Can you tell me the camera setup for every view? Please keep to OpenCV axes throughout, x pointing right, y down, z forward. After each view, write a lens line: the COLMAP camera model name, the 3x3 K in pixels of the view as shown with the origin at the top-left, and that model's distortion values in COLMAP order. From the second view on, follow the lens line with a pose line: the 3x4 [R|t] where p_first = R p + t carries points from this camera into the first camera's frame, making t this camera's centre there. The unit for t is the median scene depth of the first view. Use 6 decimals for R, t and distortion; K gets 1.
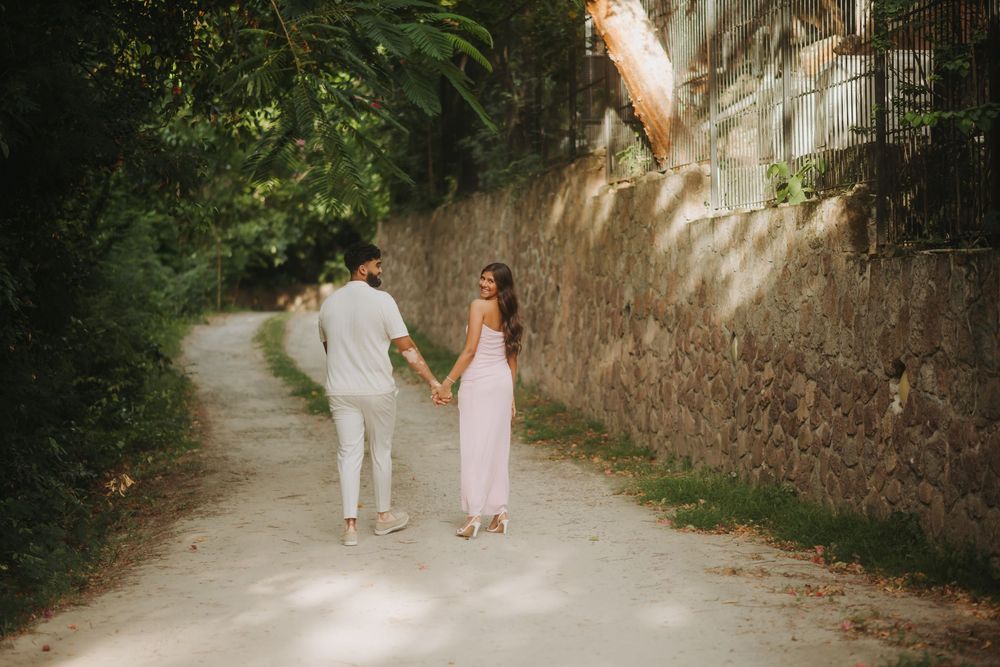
lens RADIAL K [[2367.5, 0, 500.0], [0, 2367.5, 333.5], [0, 0, 1]] dist [0.057903, 0.277530]
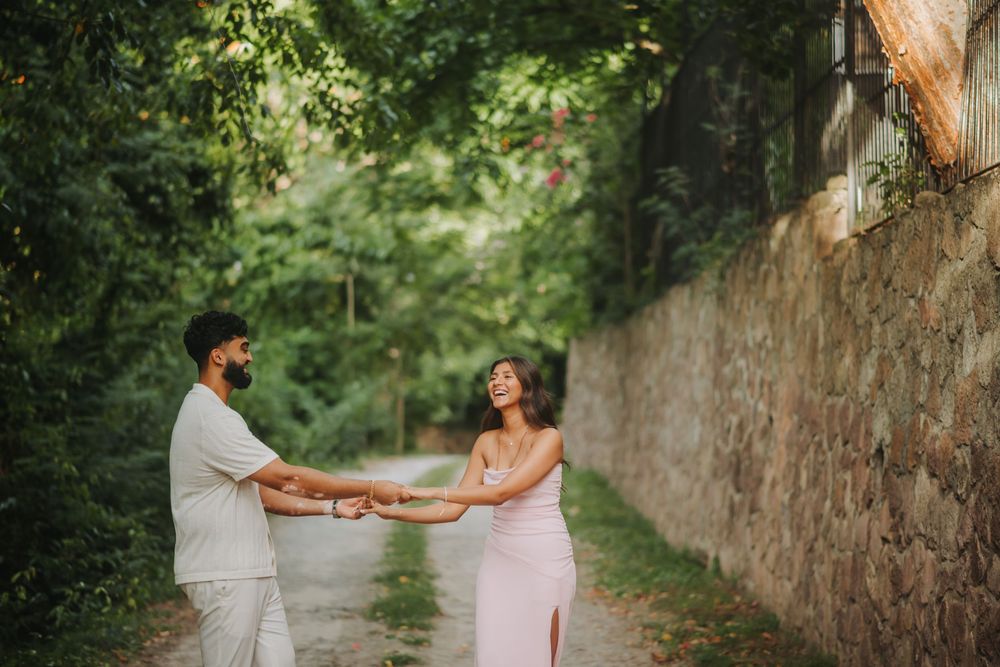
lens RADIAL K [[2367.5, 0, 500.0], [0, 2367.5, 333.5], [0, 0, 1]] dist [0.057903, 0.277530]
pose [[0.992729, 0.007331, -0.120150, 0.030480], [-0.014828, 0.997990, -0.061620, -0.003110], [0.119457, 0.062954, 0.990842, 0.423788]]
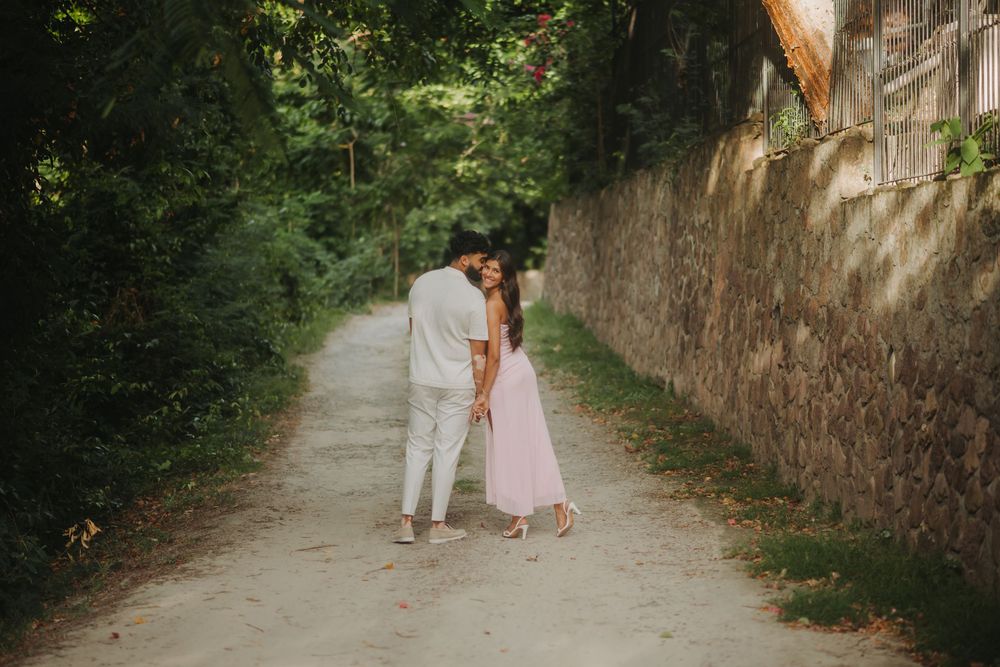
lens RADIAL K [[2367.5, 0, 500.0], [0, 2367.5, 333.5], [0, 0, 1]] dist [0.057903, 0.277530]
pose [[0.994653, 0.013049, -0.102443, 0.039203], [-0.012444, 0.999901, 0.006540, -0.005897], [0.102518, -0.005230, 0.994717, 0.175176]]
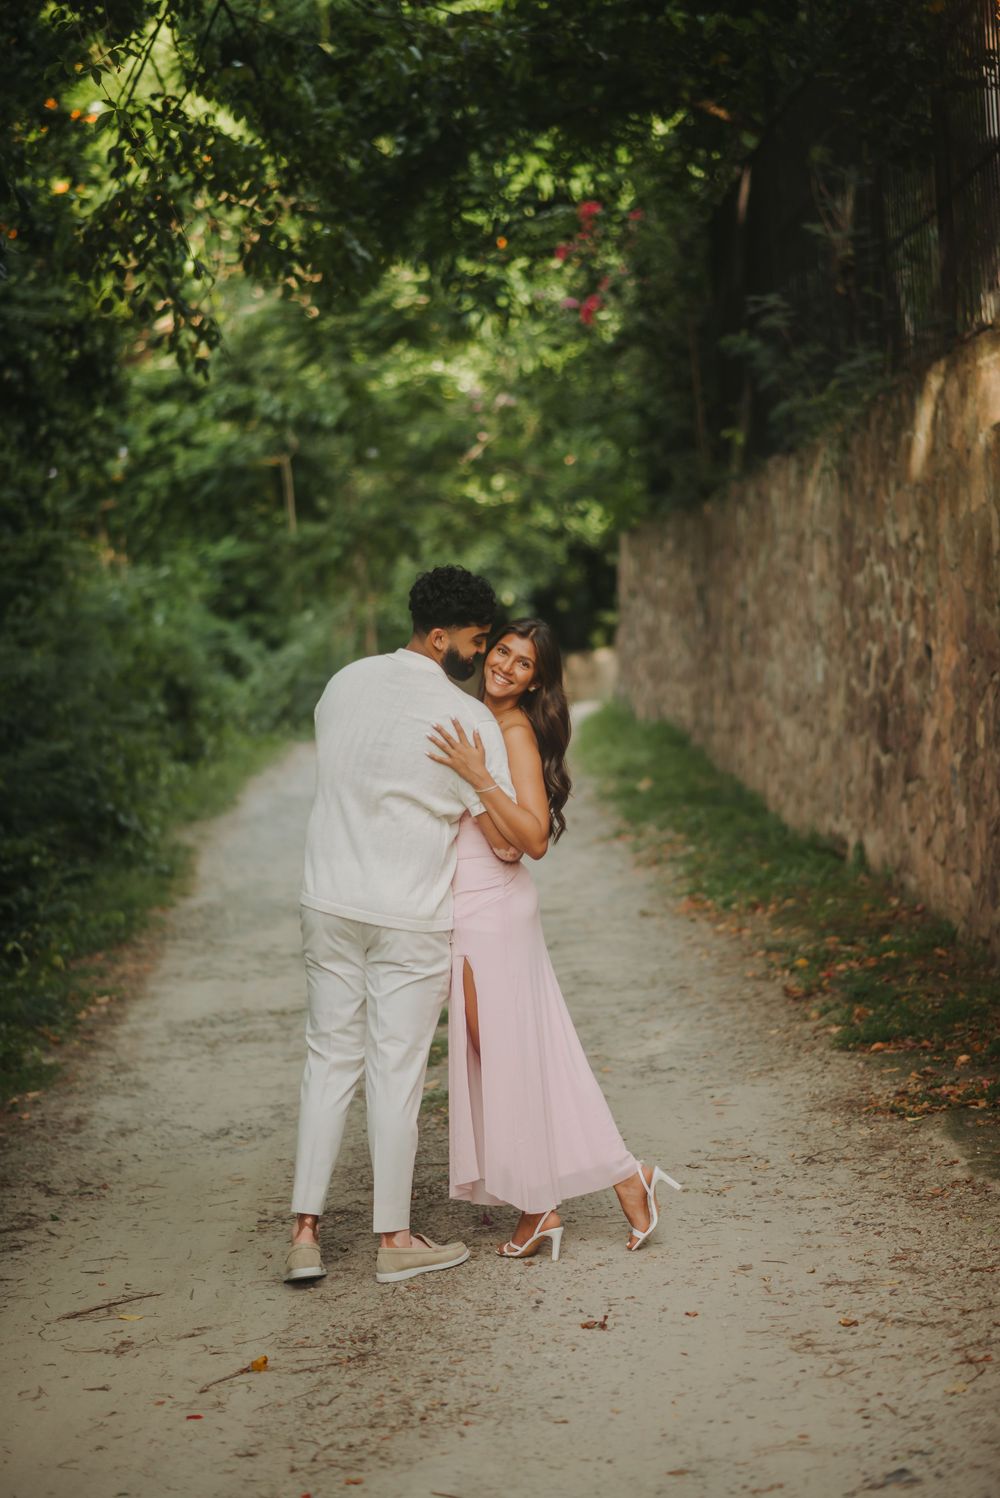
lens RADIAL K [[3546.5, 0, 500.0], [0, 3546.5, 749.0], [0, 0, 1]] dist [0.057903, 0.277530]
pose [[0.991566, -0.045838, -0.121227, 0.026500], [0.046903, 0.998882, 0.005943, -0.009480], [0.120819, -0.011579, 0.992607, 0.378896]]
